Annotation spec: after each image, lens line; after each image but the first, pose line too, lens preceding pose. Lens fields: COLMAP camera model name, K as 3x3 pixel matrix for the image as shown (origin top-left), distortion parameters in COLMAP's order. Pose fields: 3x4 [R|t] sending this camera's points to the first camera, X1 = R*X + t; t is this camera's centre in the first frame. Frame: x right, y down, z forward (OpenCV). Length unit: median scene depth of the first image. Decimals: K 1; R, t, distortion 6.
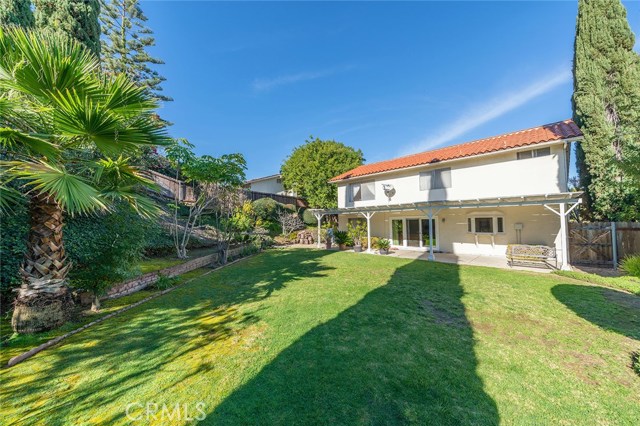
lens RADIAL K [[214.6, 0, 321.0], [0, 214.6, 216.2], [0, 0, 1]] dist [-0.004054, -0.000032]
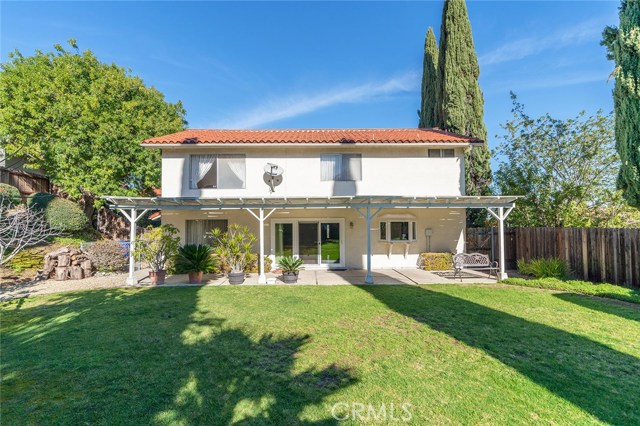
lens RADIAL K [[292.3, 0, 320.0], [0, 292.3, 214.0], [0, 0, 1]] dist [-0.005959, 0.000817]
pose [[0.709279, 0.031897, 0.704206, -0.166059], [-0.019568, 0.999482, -0.025563, 0.008356], [-0.704656, 0.004352, 0.709536, 0.297707]]
